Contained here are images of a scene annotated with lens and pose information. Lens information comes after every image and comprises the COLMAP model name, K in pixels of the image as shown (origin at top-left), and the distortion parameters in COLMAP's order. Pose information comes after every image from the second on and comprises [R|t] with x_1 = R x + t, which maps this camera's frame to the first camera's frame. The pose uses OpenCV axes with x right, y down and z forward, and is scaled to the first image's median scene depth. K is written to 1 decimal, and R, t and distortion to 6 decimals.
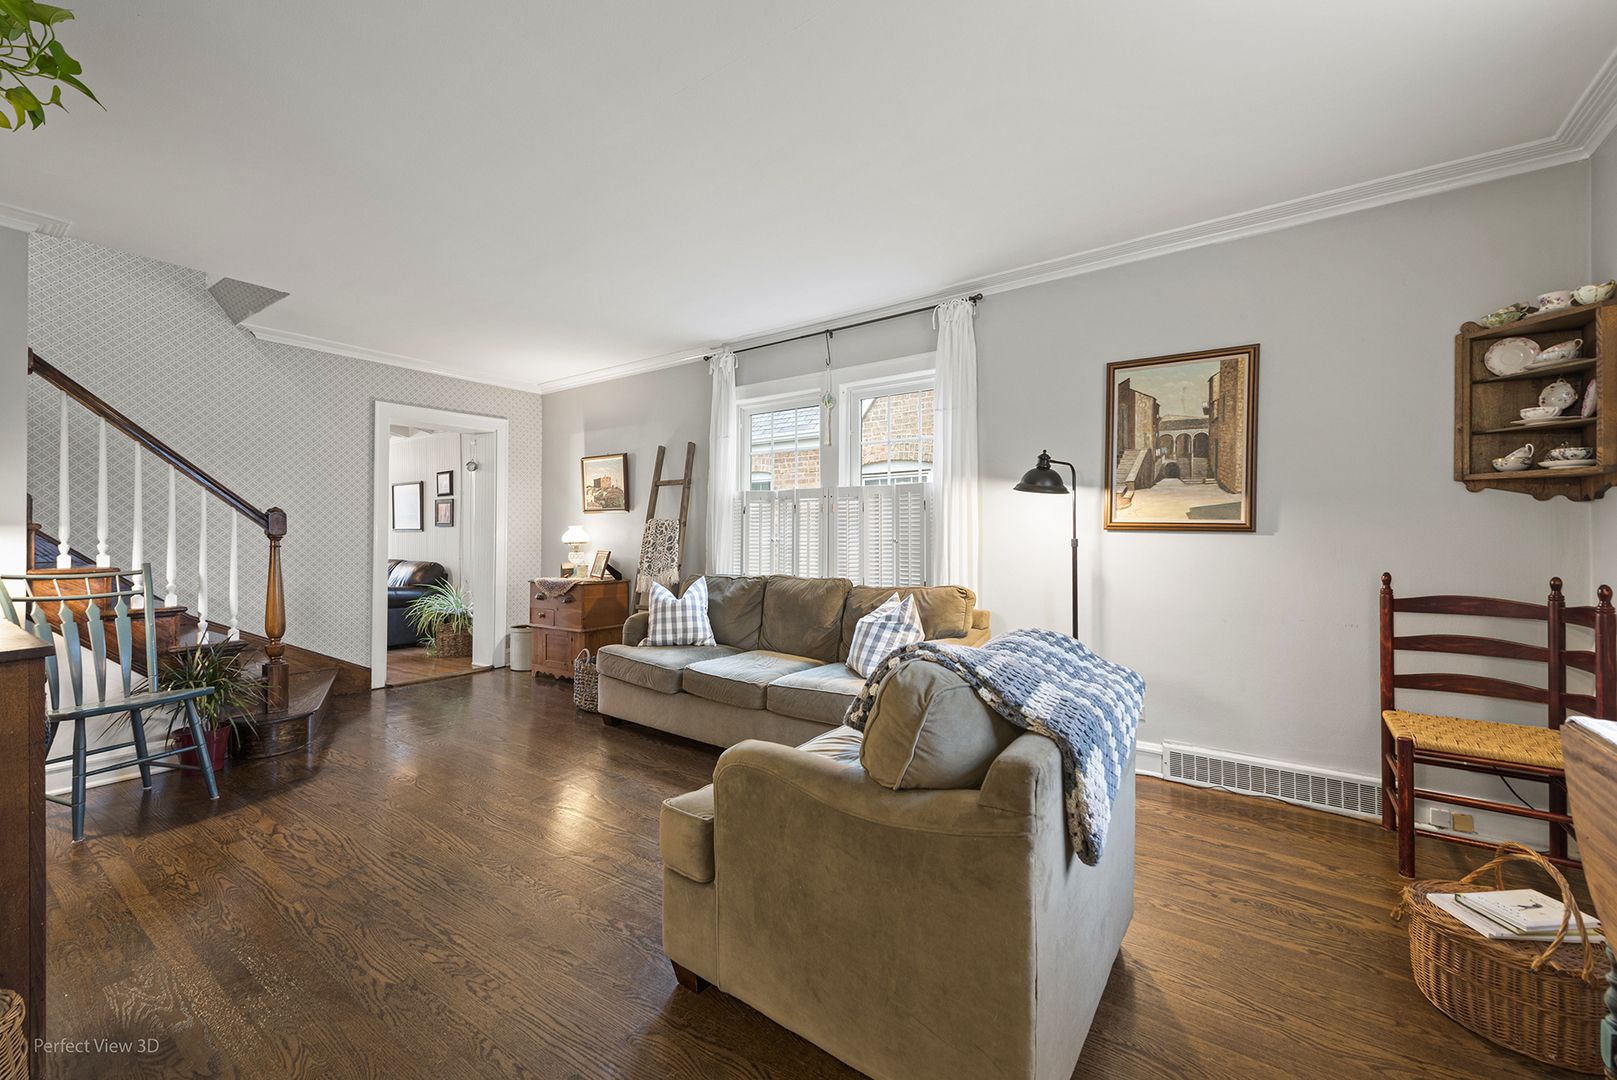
lens RADIAL K [[656.8, 0, 820.2], [0, 656.8, 532.3], [0, 0, 1]] dist [0.009653, -0.000002]
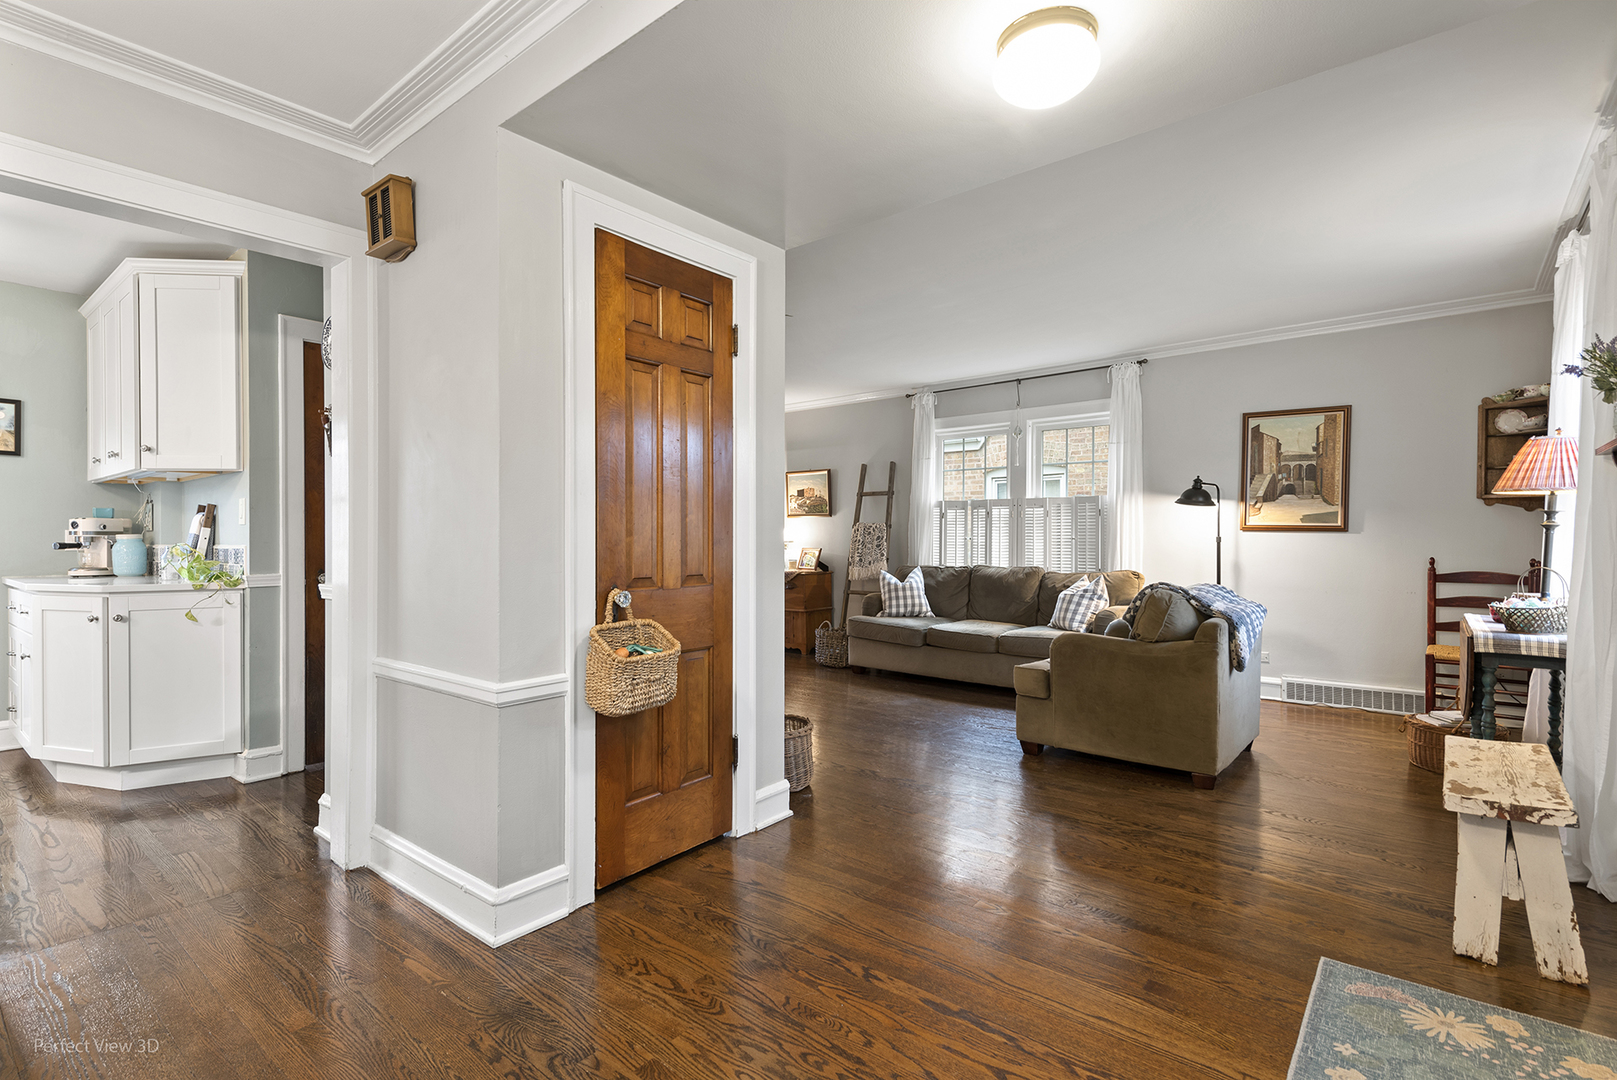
lens RADIAL K [[768.8, 0, 795.4], [0, 768.8, 545.8], [0, 0, 1]] dist [-0.000236, -0.000081]
pose [[0.994694, -0.002075, -0.102853, -0.366096], [0.003954, 0.999829, 0.018068, -0.003971], [0.102798, -0.018379, 0.994532, -0.777723]]
